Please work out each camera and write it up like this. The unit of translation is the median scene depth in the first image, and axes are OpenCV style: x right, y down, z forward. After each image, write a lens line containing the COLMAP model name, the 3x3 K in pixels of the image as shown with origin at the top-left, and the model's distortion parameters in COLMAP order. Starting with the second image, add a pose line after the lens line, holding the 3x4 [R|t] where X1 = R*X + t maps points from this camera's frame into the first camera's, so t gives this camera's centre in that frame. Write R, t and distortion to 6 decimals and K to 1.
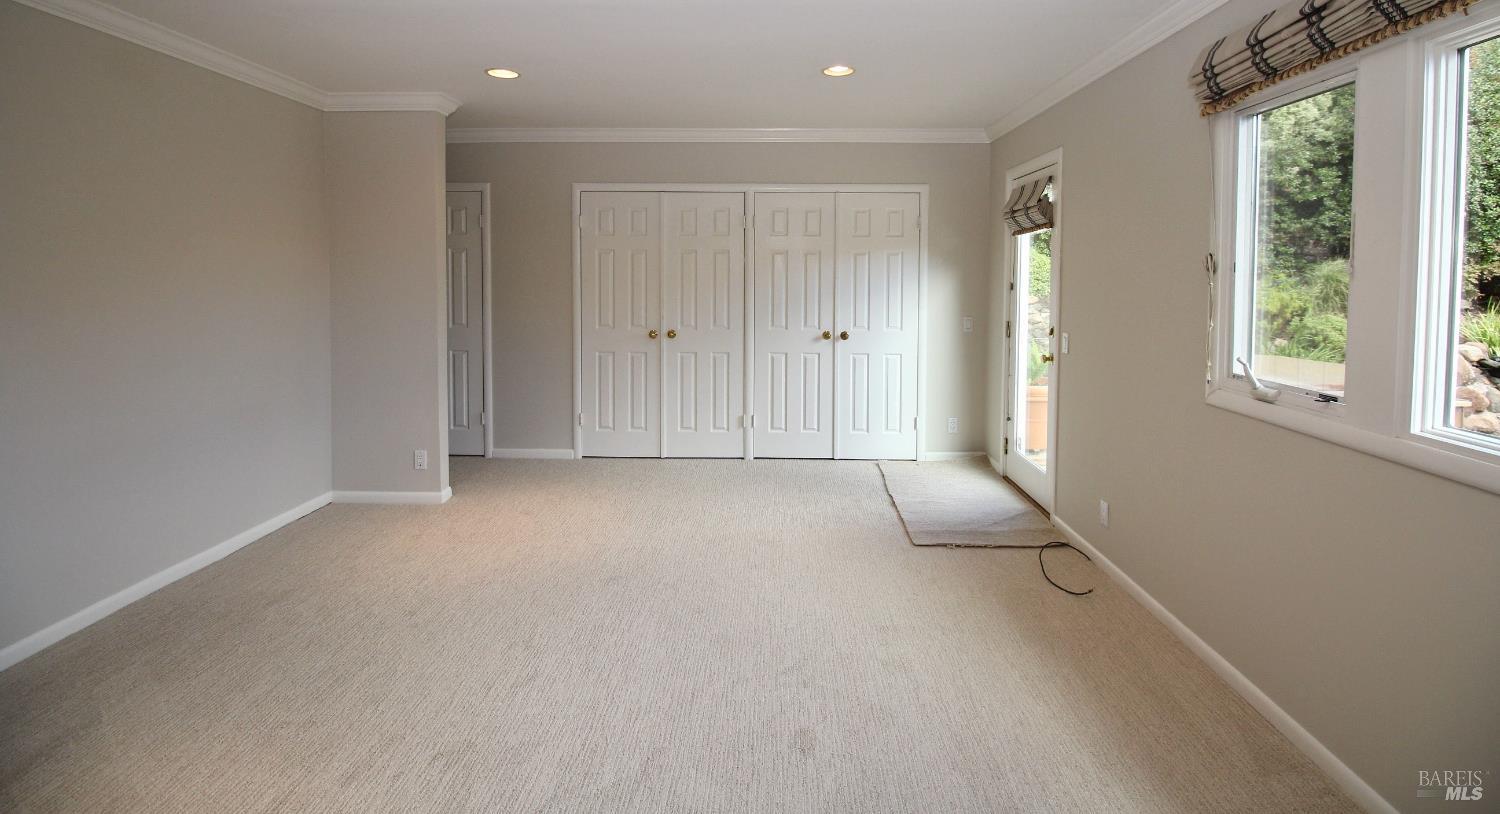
lens RADIAL K [[700.9, 0, 759.5], [0, 700.9, 303.6], [0, 0, 1]] dist [-0.000039, -0.002111]
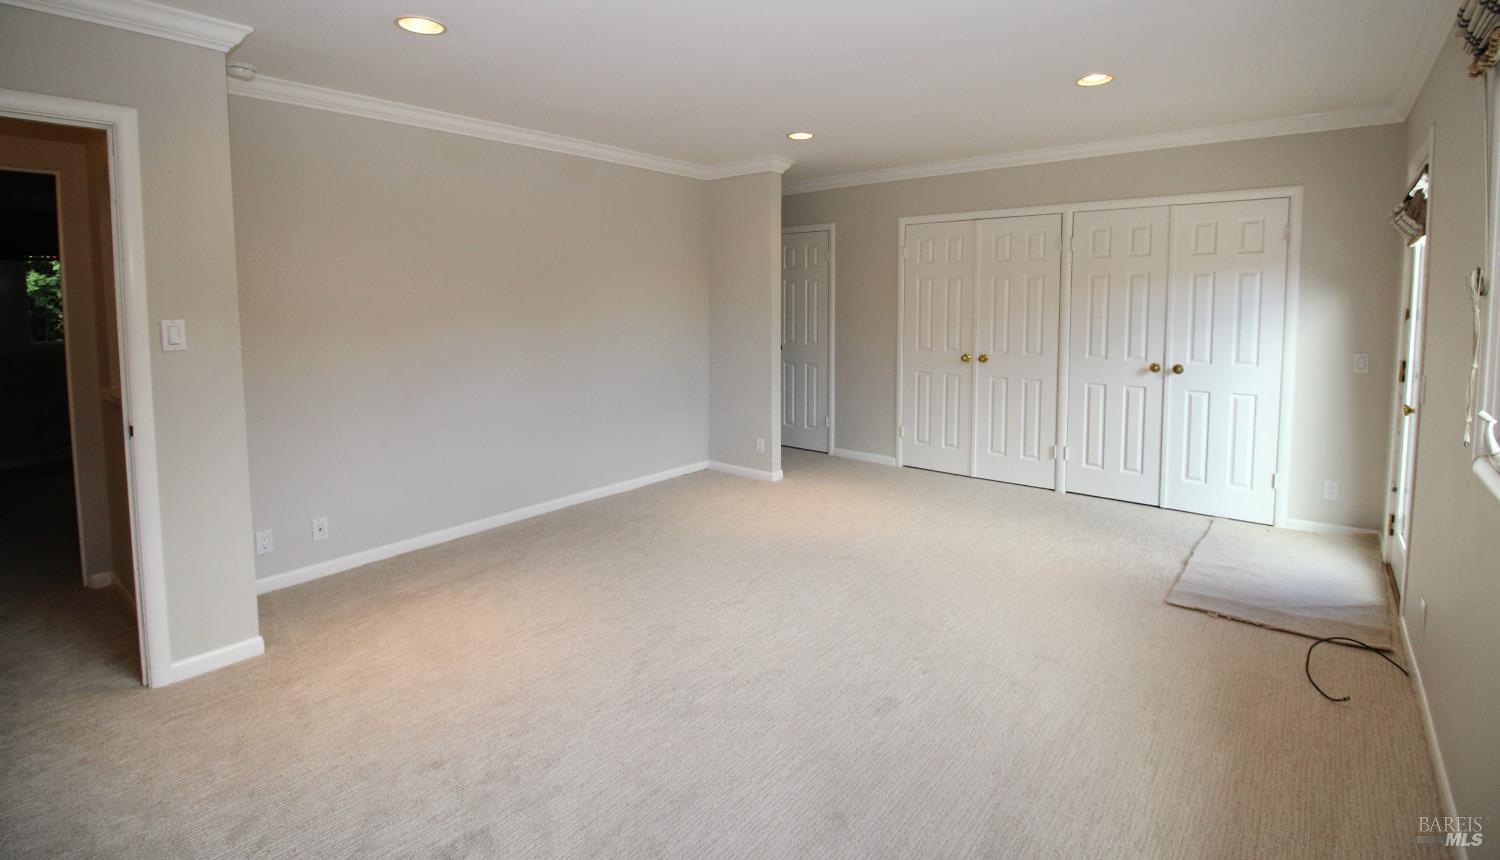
lens RADIAL K [[699.1, 0, 753.8], [0, 699.1, 354.0], [0, 0, 1]] dist [-0.016887, -0.000577]
pose [[0.783116, 0.041802, -0.620470, 0.246202], [-0.020875, 0.998943, 0.040953, 0.002383], [0.621526, -0.019118, 0.783161, -0.007412]]
